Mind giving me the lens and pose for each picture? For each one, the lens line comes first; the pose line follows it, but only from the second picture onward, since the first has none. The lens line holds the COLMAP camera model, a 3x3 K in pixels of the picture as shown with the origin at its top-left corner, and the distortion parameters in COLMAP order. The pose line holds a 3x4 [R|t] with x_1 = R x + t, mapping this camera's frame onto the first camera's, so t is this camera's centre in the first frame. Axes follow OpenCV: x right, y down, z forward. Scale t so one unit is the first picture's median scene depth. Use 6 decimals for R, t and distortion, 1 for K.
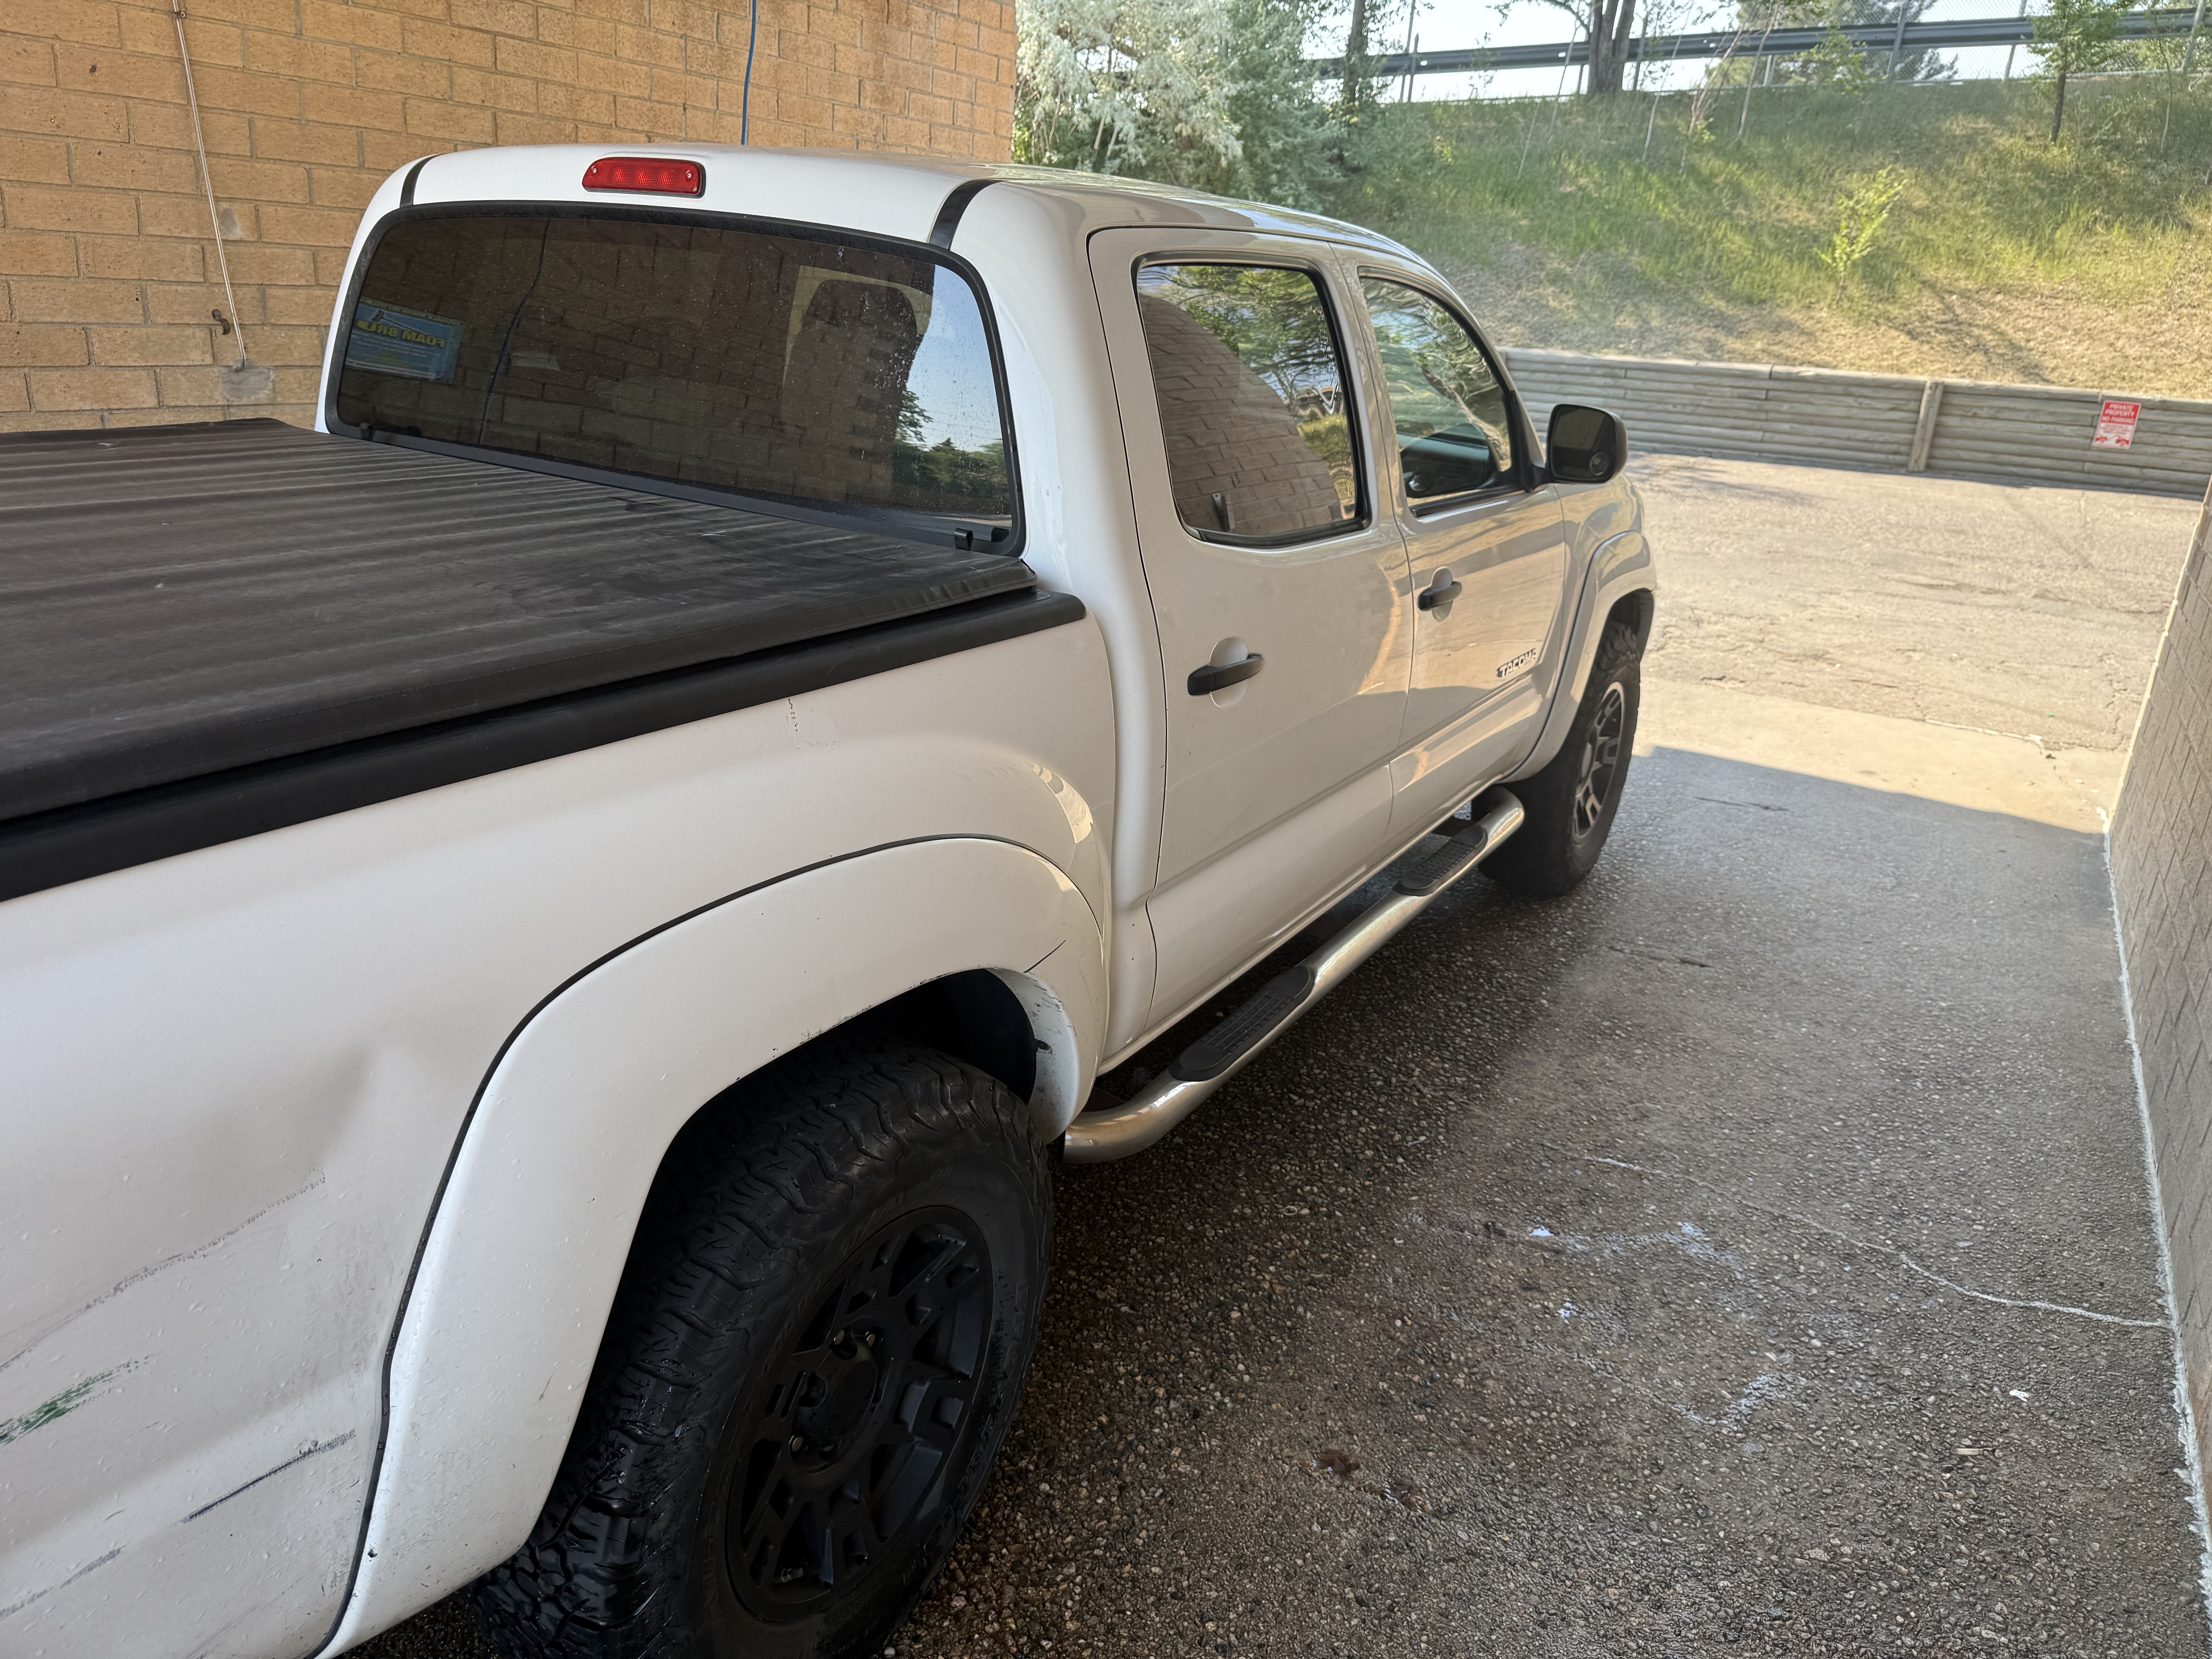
lens RADIAL K [[1568.7, 0, 1103.5], [0, 1568.7, 828.5], [0, 0, 1]] dist [0.022378, -0.038486]
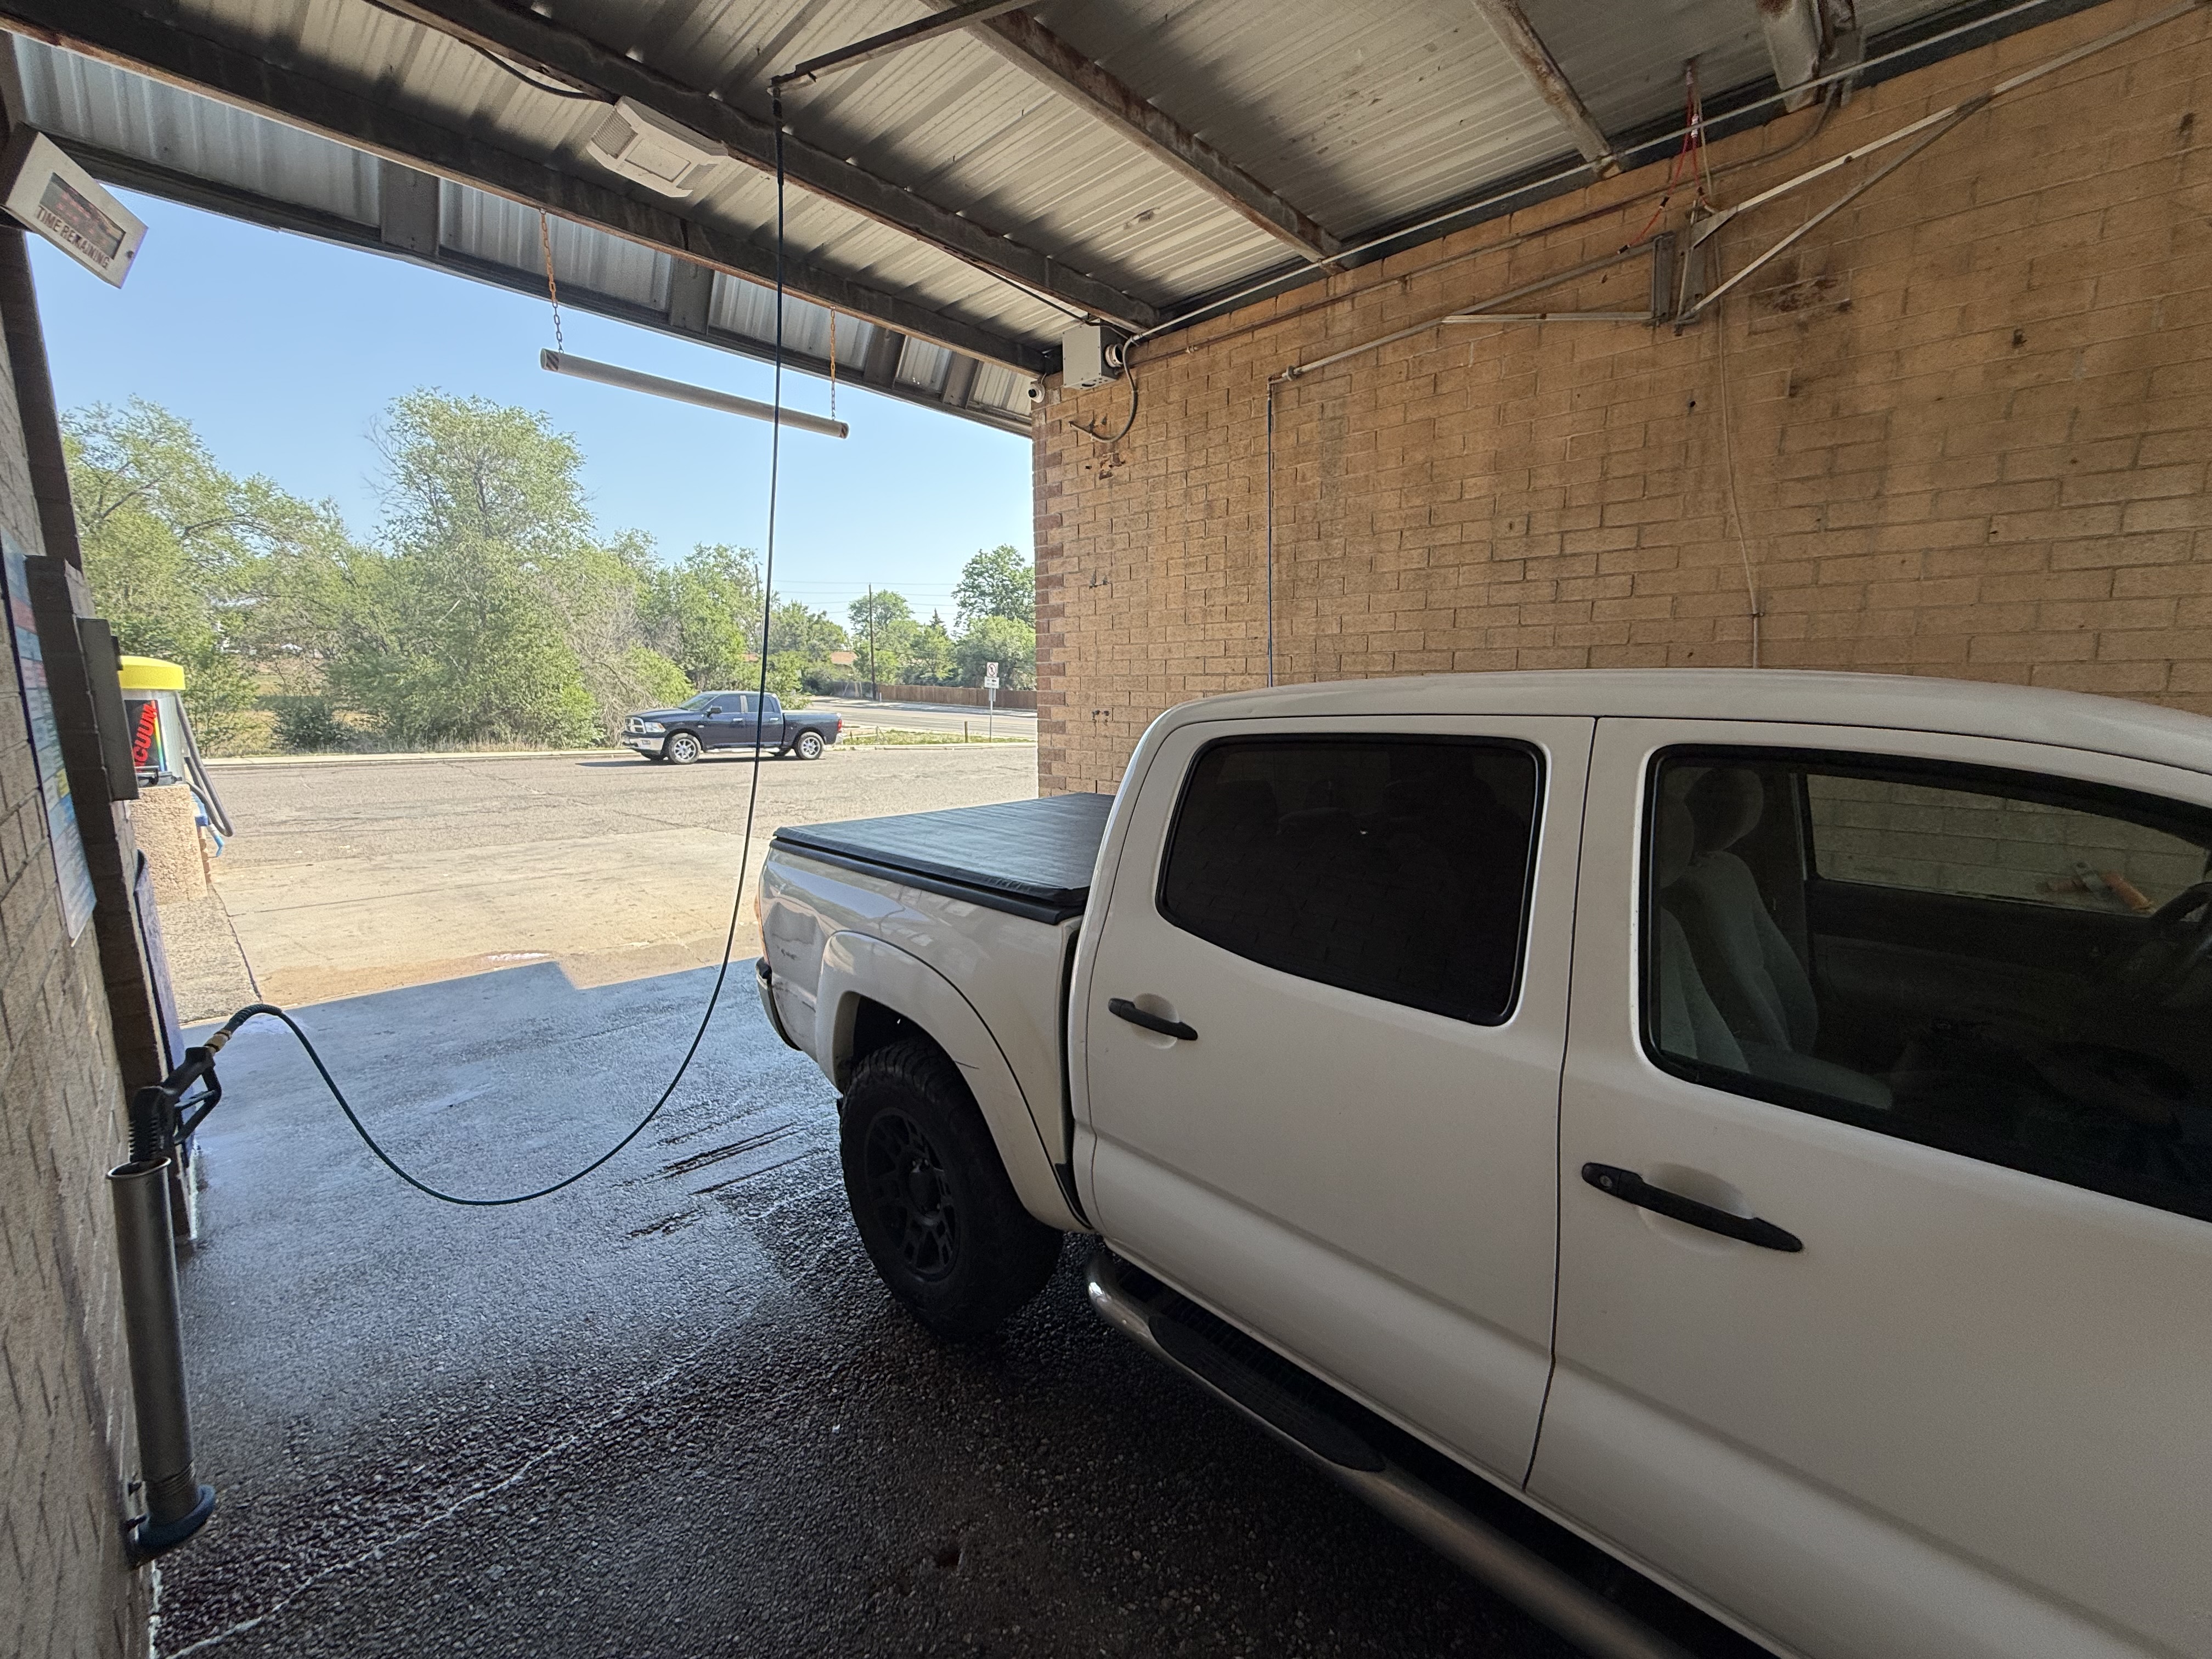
lens RADIAL K [[882.6, 0, 1105.4], [0, 882.6, 828.9], [0, 0, 1]] dist [-0.000459, 0.000045]
pose [[-0.232225, 0.074771, -0.969784, 0.469821], [-0.337529, 0.928889, 0.152443, -0.206307], [0.912220, 0.362732, -0.190474, 0.596671]]
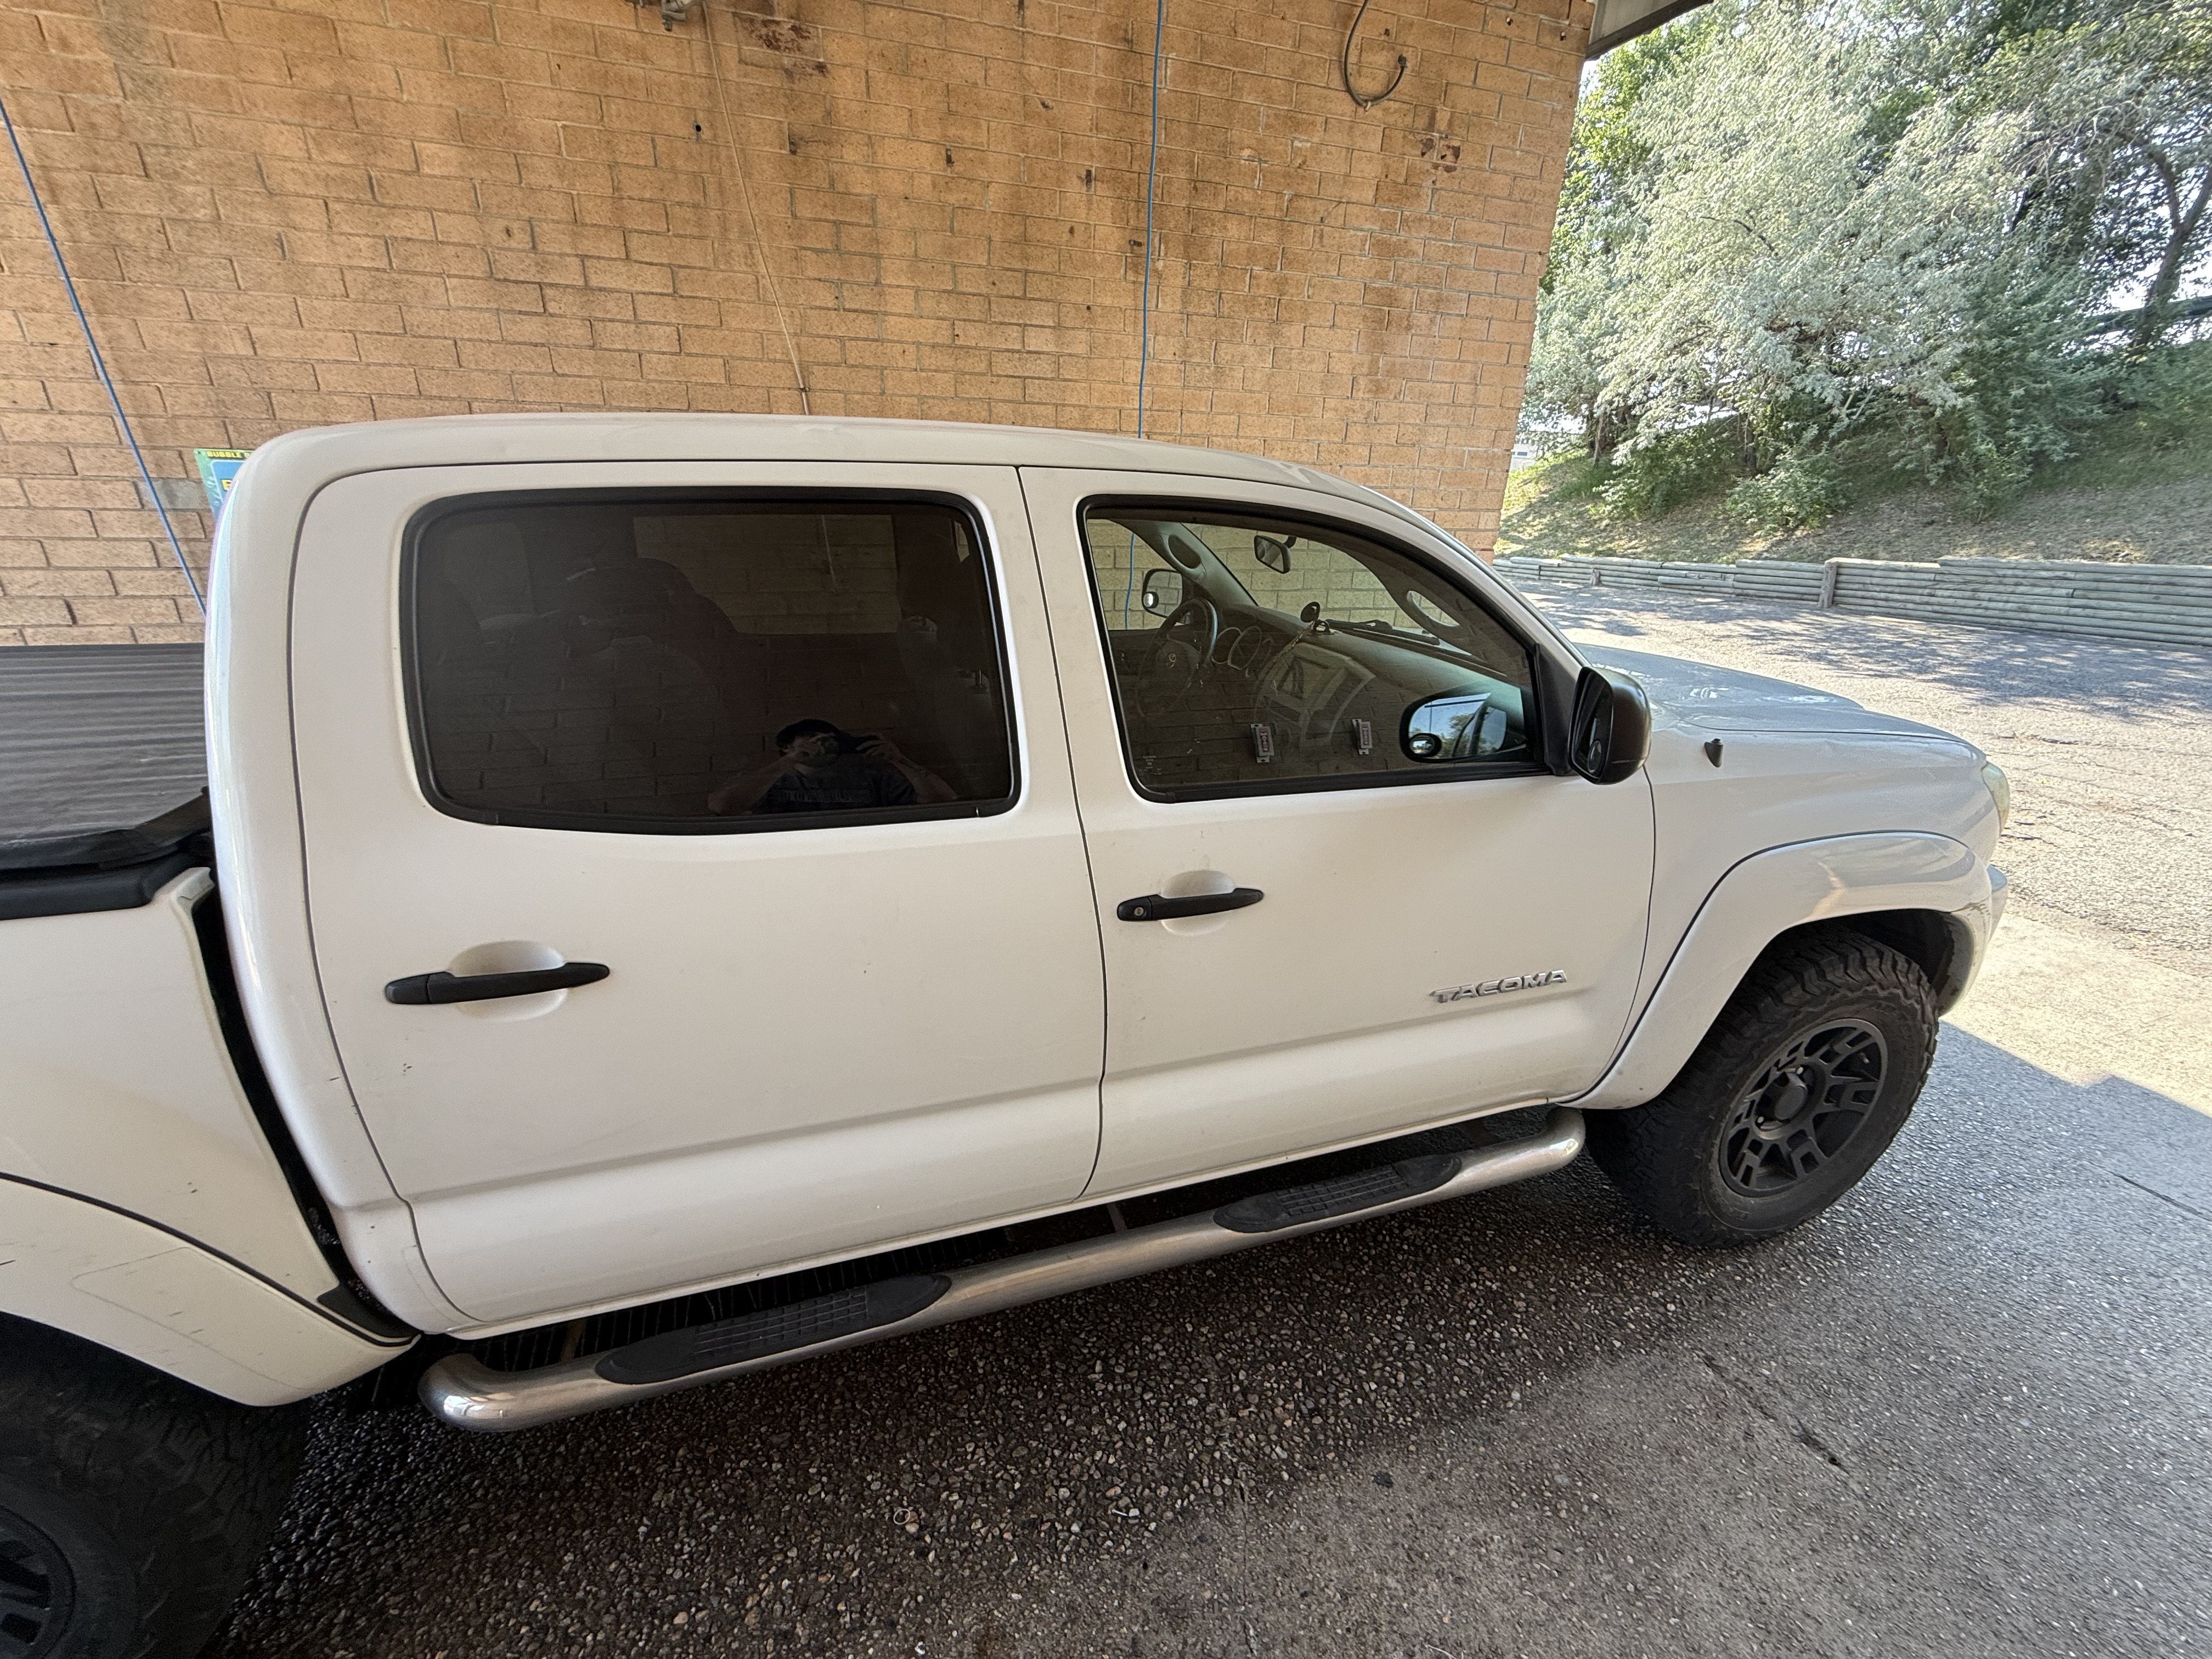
lens RADIAL K [[882.6, 0, 1100.8], [0, 882.6, 829.4], [0, 0, 1]] dist [-0.000459, 0.000045]
pose [[0.744827, 0.182544, -0.641803, 0.346827], [-0.189405, 0.980127, 0.058964, -0.155011], [0.639812, 0.077643, 0.764600, 0.477560]]
